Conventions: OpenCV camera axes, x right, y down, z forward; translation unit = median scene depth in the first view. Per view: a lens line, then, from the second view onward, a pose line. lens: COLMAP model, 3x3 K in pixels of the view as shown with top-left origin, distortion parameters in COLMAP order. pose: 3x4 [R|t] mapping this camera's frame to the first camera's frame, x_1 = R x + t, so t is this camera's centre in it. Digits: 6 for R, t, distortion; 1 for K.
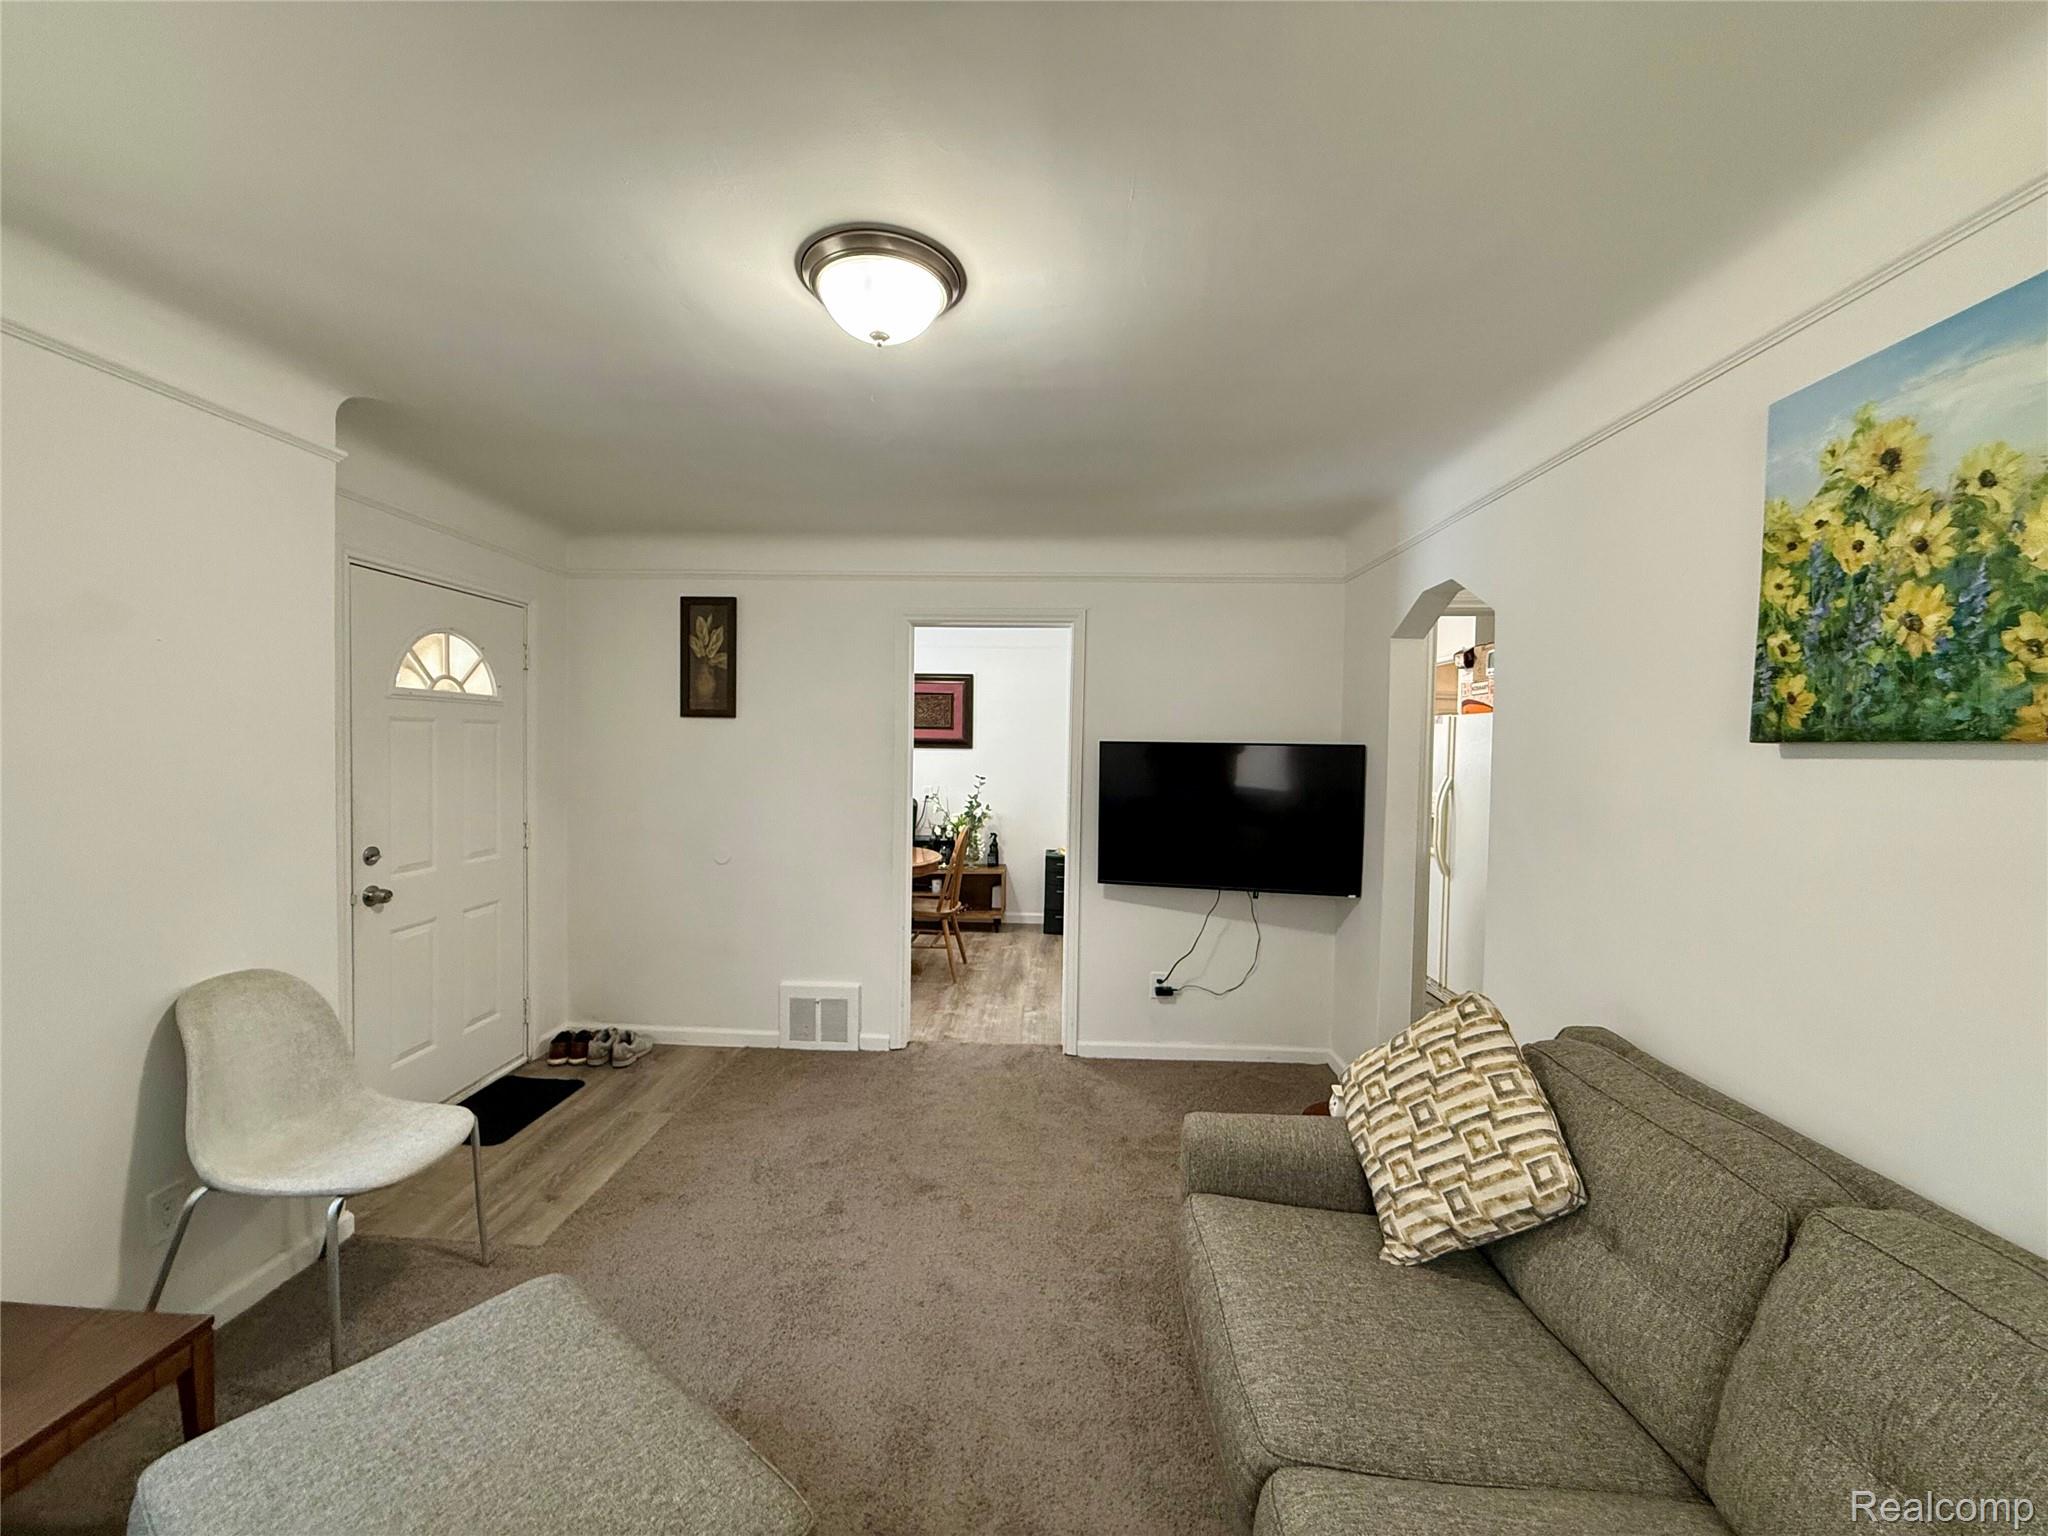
lens RADIAL K [[823.4, 0, 1017.3], [0, 823.4, 768.5], [0, 0, 1]] dist [-0.000225, 0.000226]
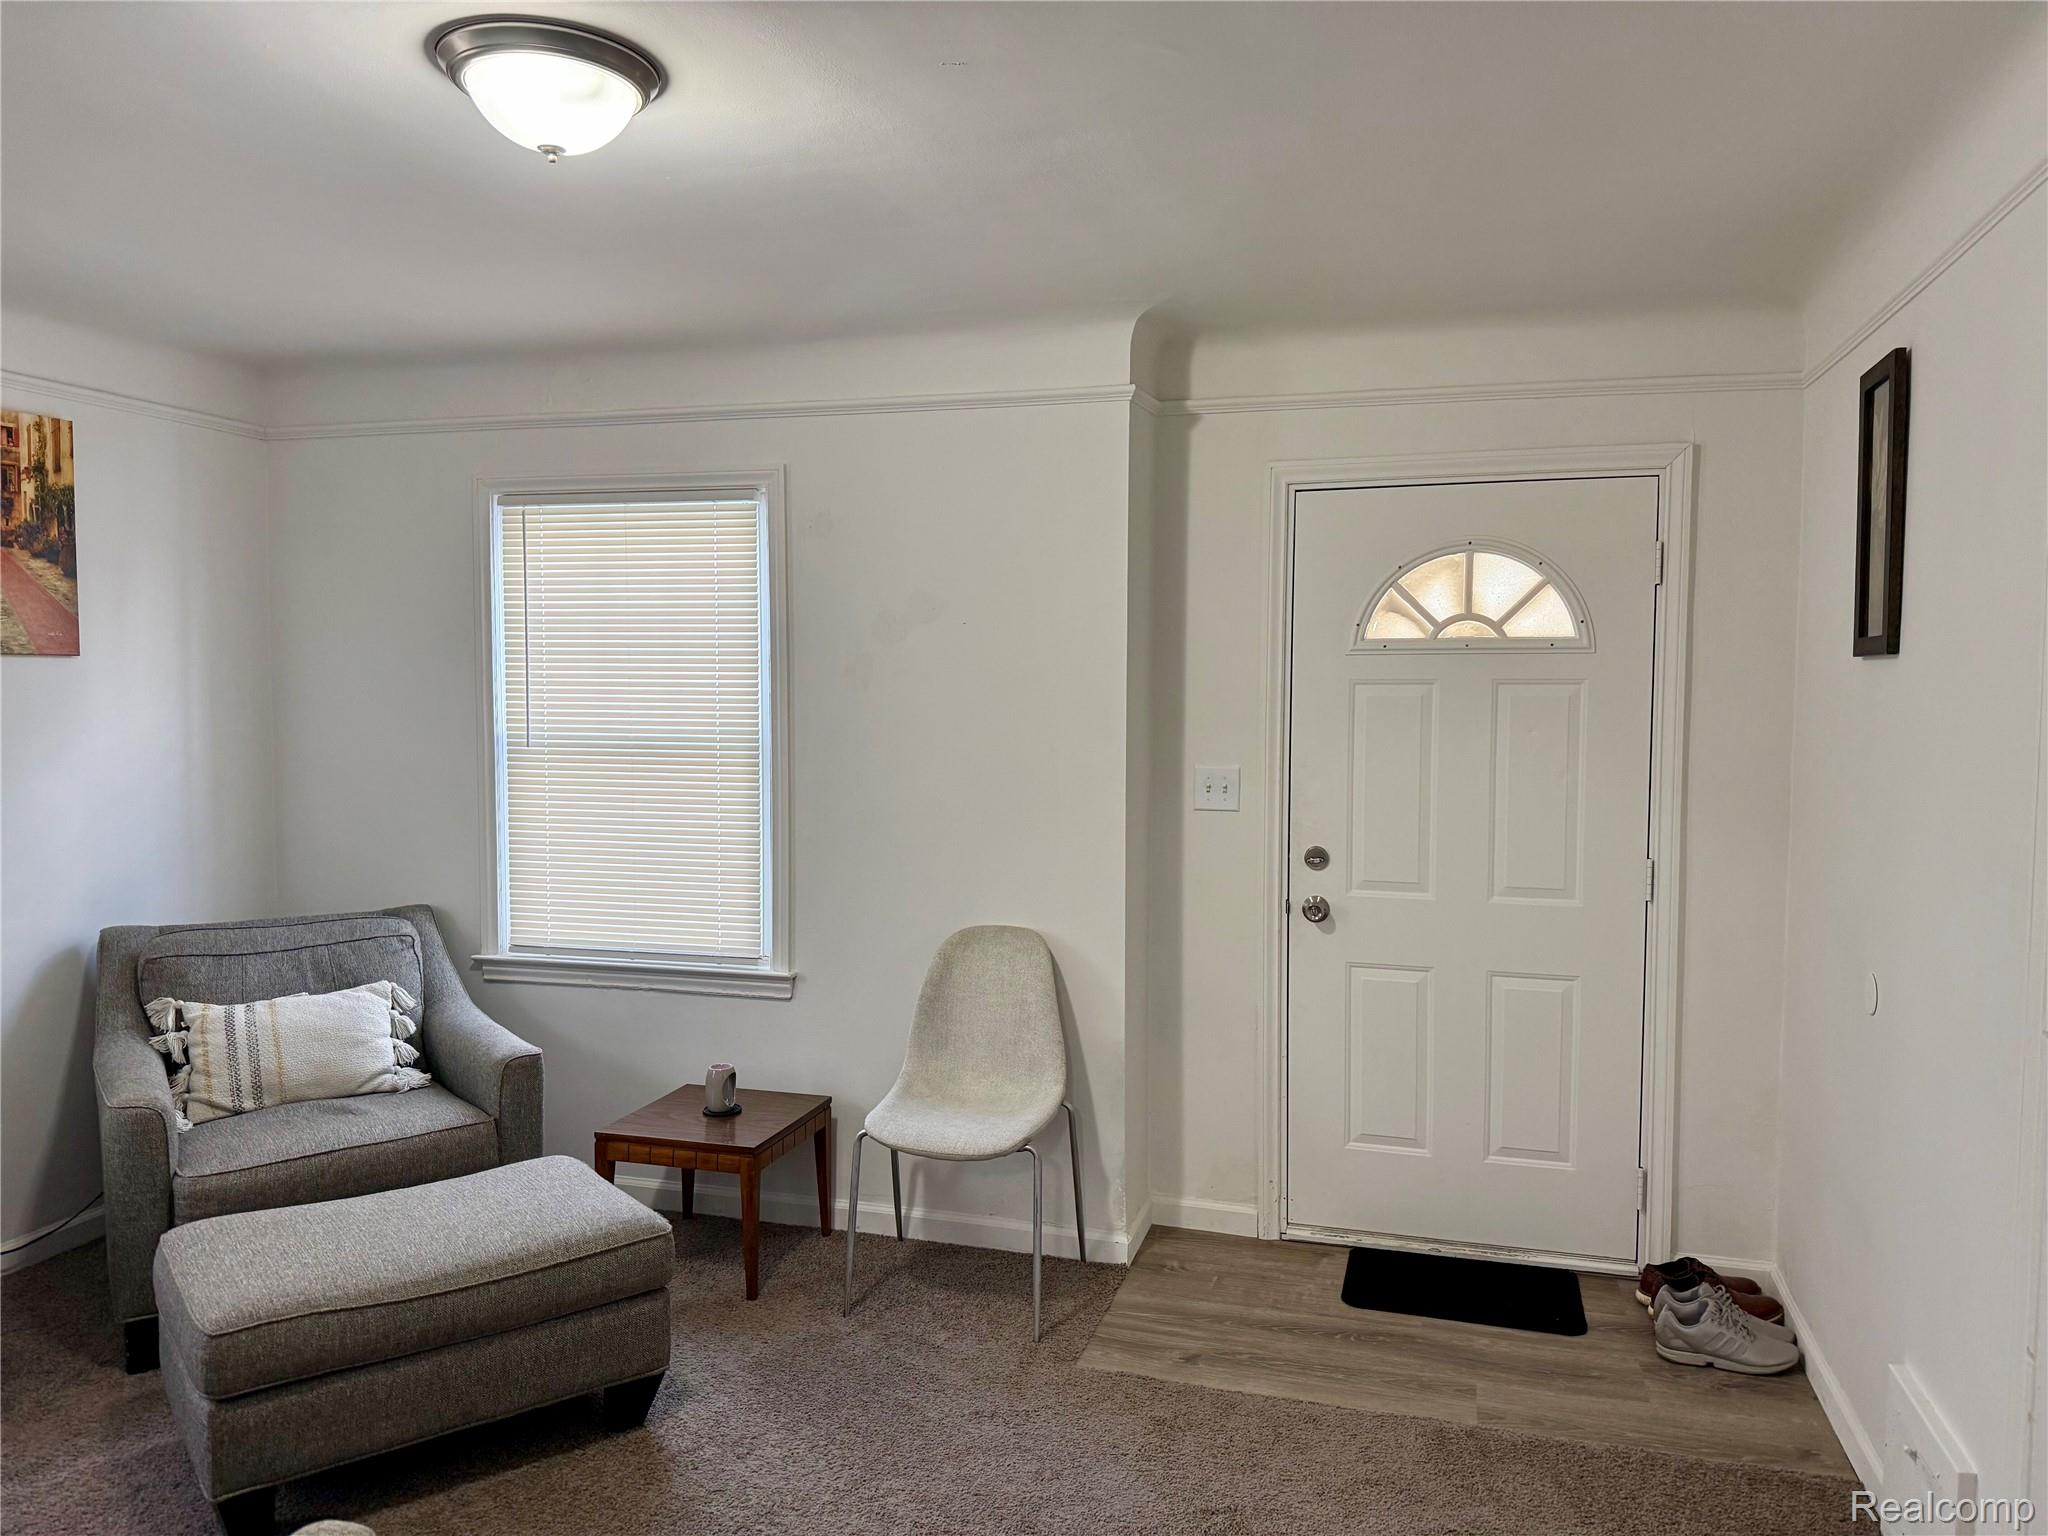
lens RADIAL K [[1442.6, 0, 1018.1], [0, 1442.6, 771.1], [0, 0, 1]] dist [0.081481, -0.088179]
pose [[-0.243746, 0.036775, -0.969142, 1.225684], [-0.039193, 0.998091, 0.047731, -0.062215], [0.969047, 0.049618, -0.241839, 2.098059]]
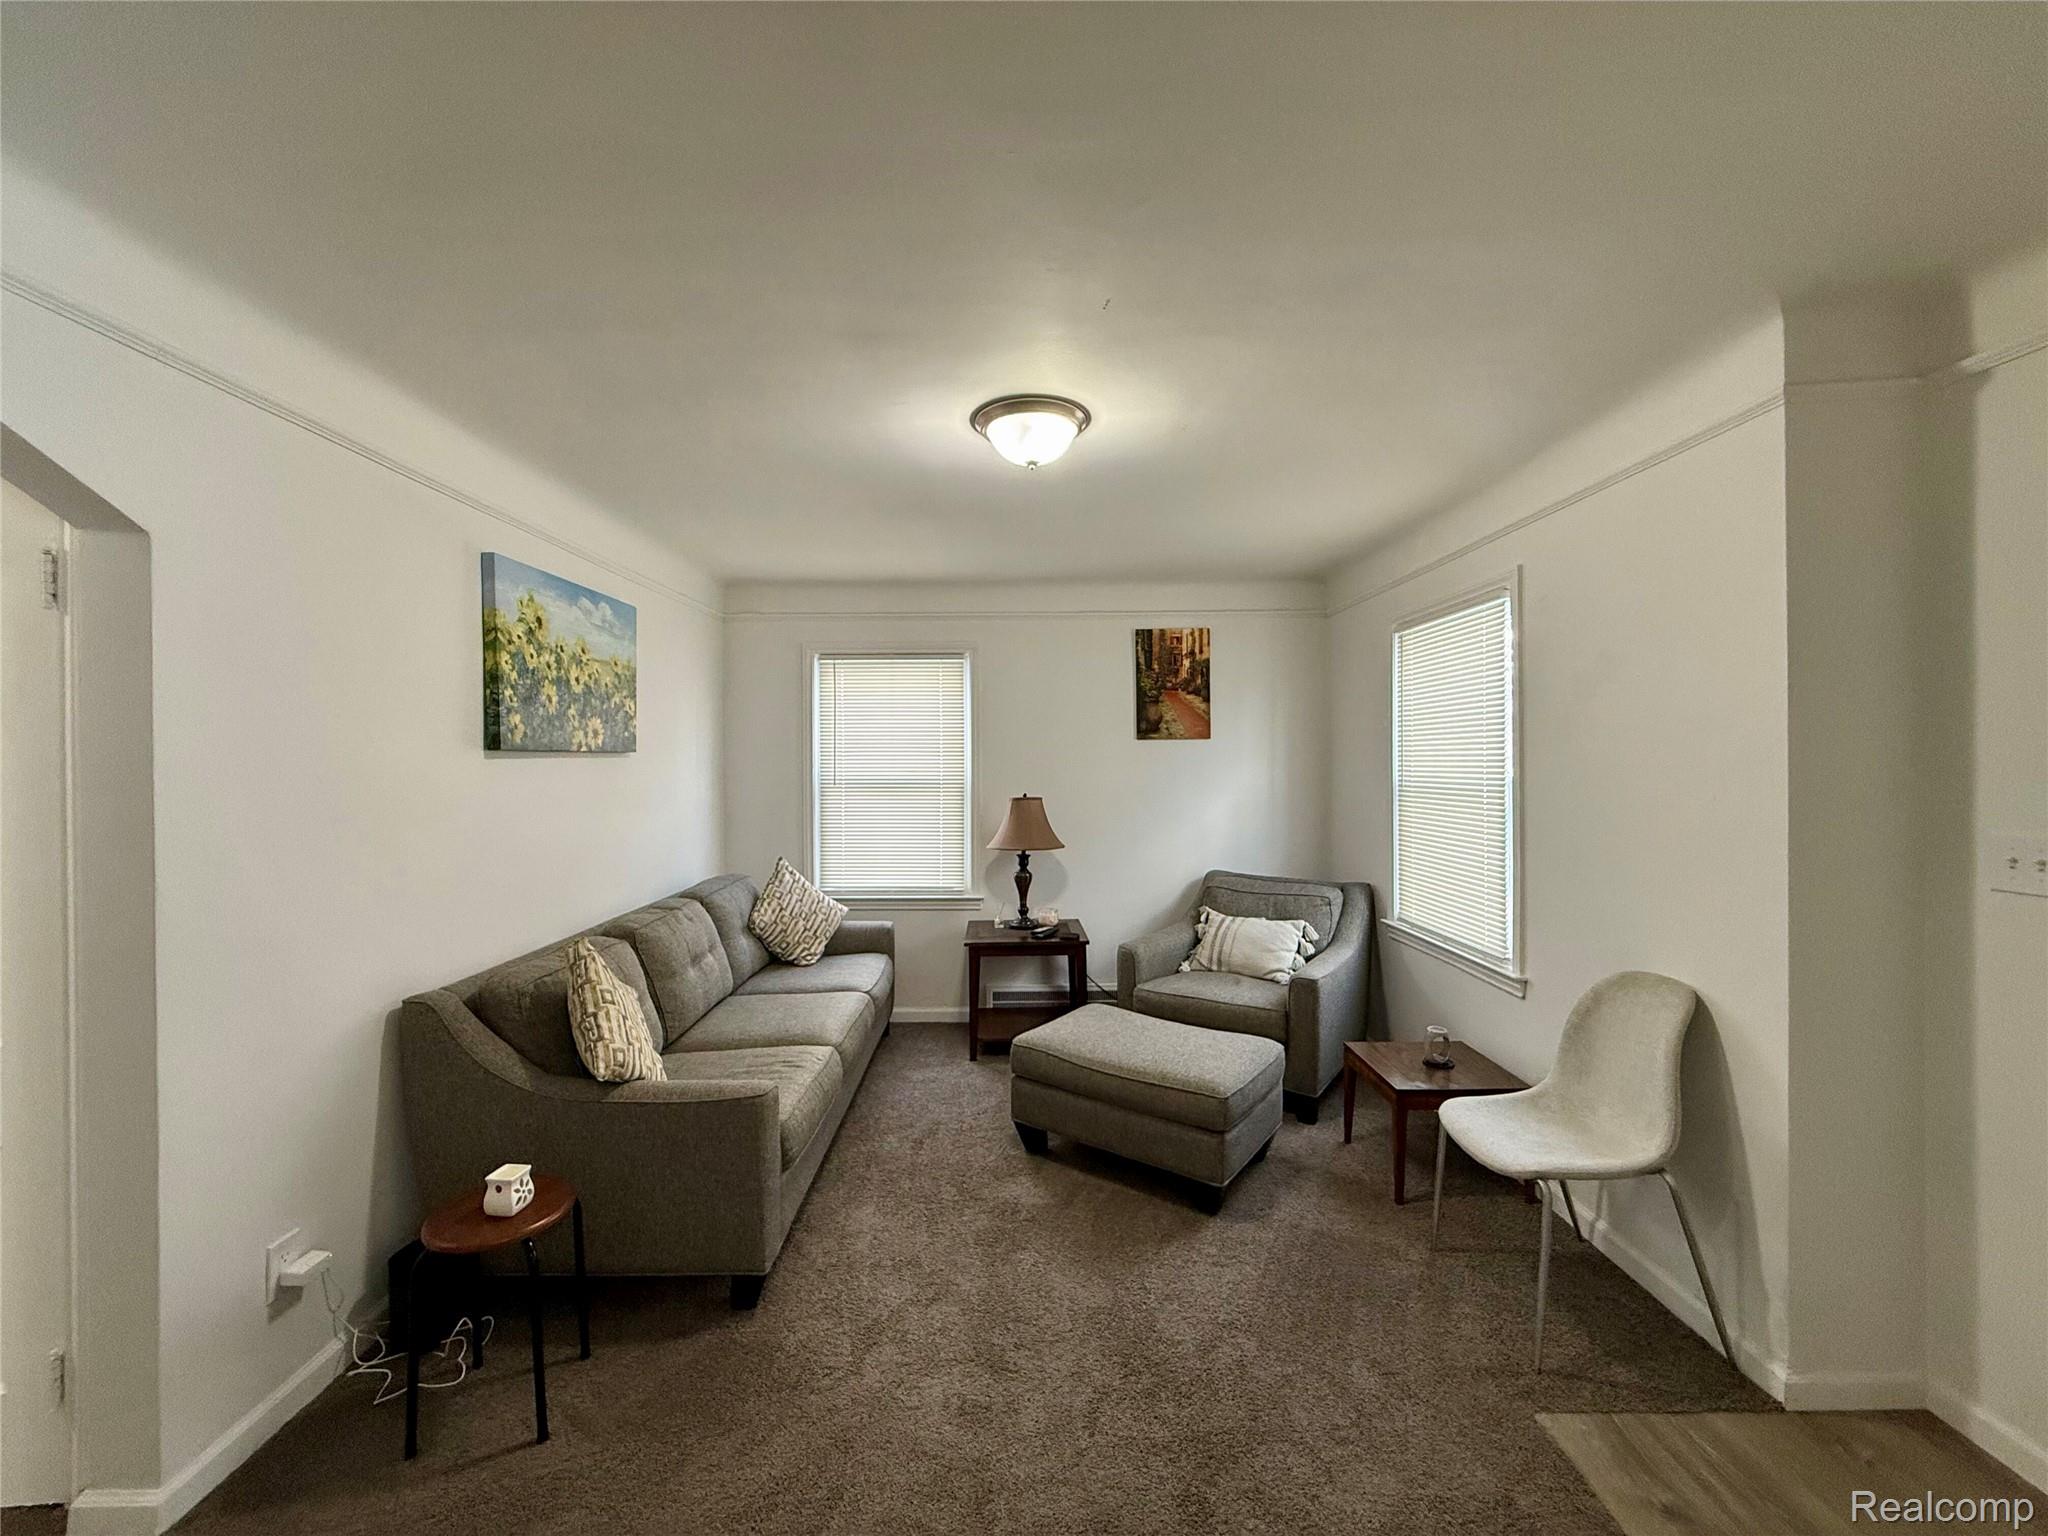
lens RADIAL K [[812.8, 0, 1015.1], [0, 812.8, 770.4], [0, 0, 1]] dist [0.002437, 0.000354]
pose [[-0.999037, -0.009547, -0.042814, -0.102583], [-0.011256, 0.999142, 0.039857, -0.071493], [0.042396, 0.040300, -0.998288, 2.874305]]
